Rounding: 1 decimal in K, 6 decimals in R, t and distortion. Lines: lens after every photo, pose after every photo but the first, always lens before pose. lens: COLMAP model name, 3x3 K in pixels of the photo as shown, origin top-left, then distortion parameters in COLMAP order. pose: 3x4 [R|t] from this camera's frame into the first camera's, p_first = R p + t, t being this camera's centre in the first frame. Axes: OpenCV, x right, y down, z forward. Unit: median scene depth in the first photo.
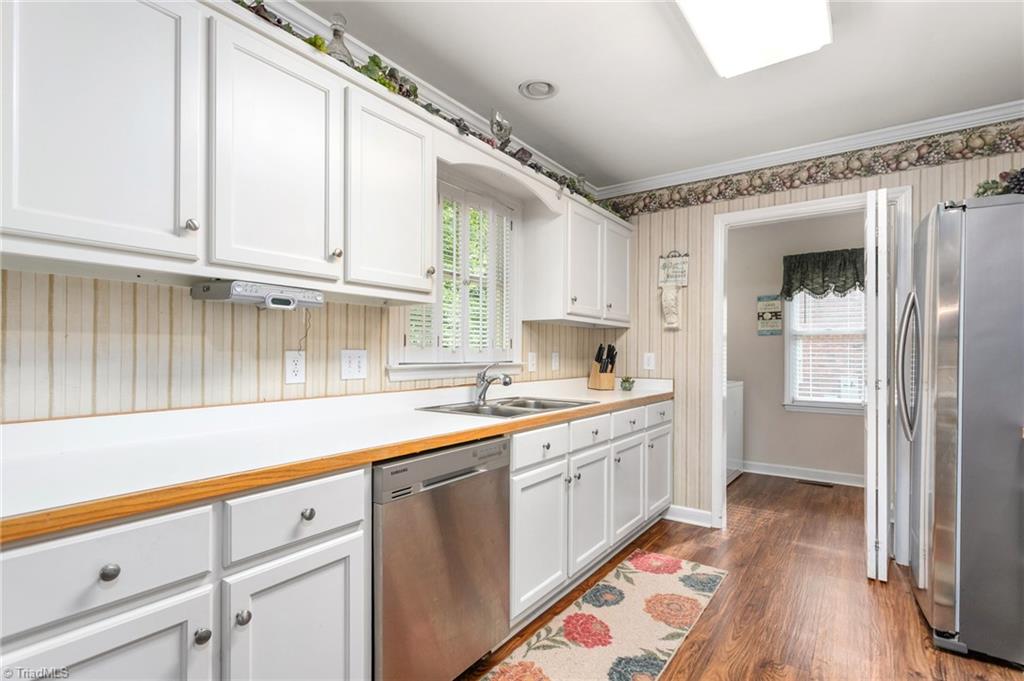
lens RADIAL K [[488.0, 0, 516.7], [0, 488.0, 350.3], [0, 0, 1]] dist [0.000575, 0.000507]
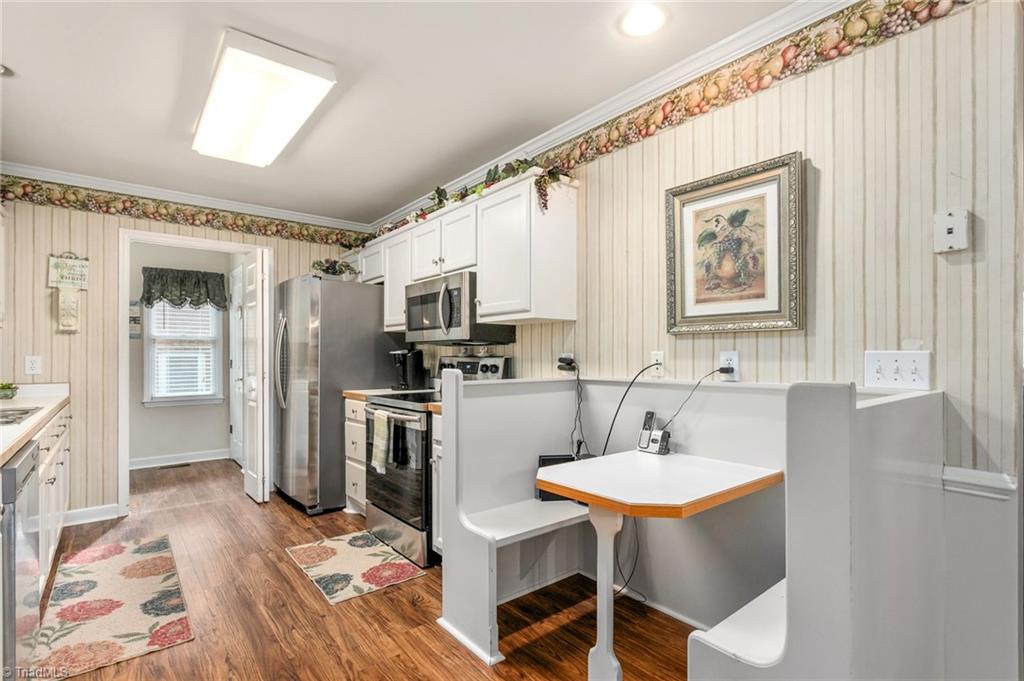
lens RADIAL K [[490.7, 0, 514.0], [0, 490.7, 355.0], [0, 0, 1]] dist [-0.000299, 0.000815]
pose [[0.264205, -0.005995, 0.964448, -0.441733], [-0.000701, 0.999979, 0.006408, -0.003993], [-0.964466, -0.002369, 0.264195, -0.138343]]
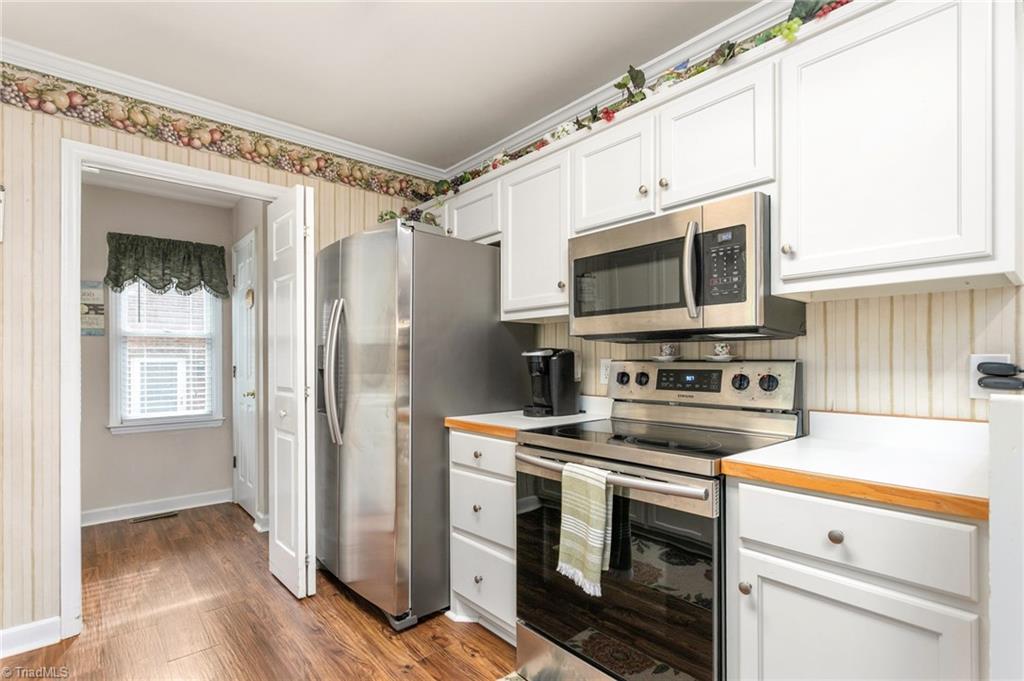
lens RADIAL K [[489.8, 0, 515.6], [0, 489.8, 360.0], [0, 0, 1]] dist [-0.002504, 0.000027]
pose [[0.225597, -0.006738, 0.974197, -0.078450], [0.000299, 0.999977, 0.006847, 0.001489], [-0.974221, -0.001253, 0.225594, 0.316094]]
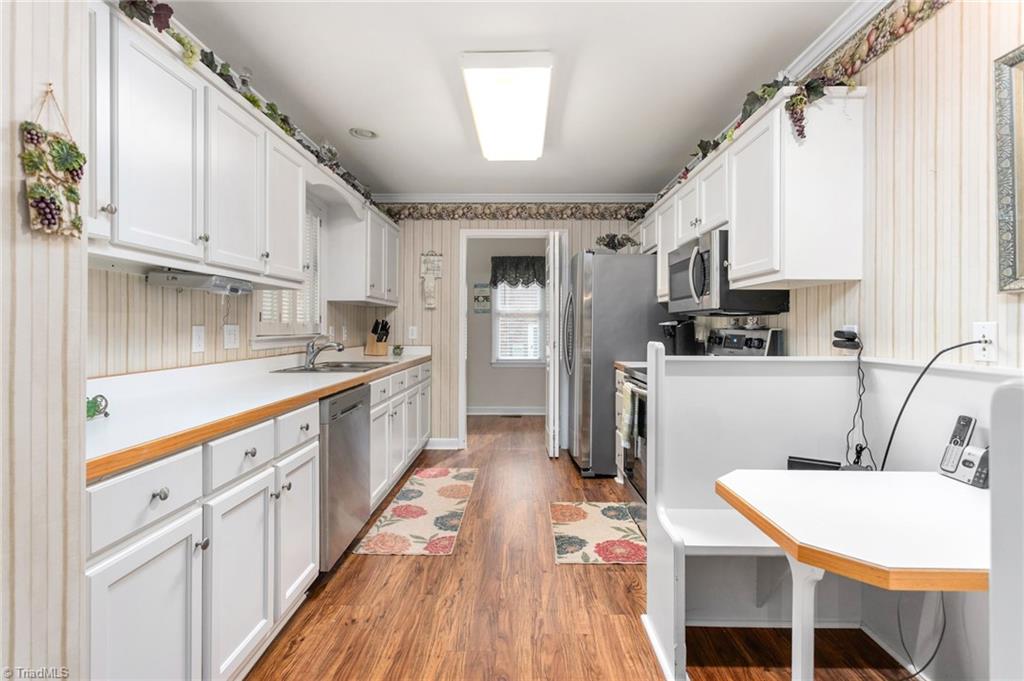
lens RADIAL K [[490.2, 0, 513.6], [0, 490.2, 324.8], [0, 0, 1]] dist [0.000198, 0.000443]
pose [[0.820785, -0.000881, 0.571236, -0.301230], [-0.000816, 0.999996, 0.002715, -0.002944], [-0.571236, -0.002695, 0.820781, -0.277344]]
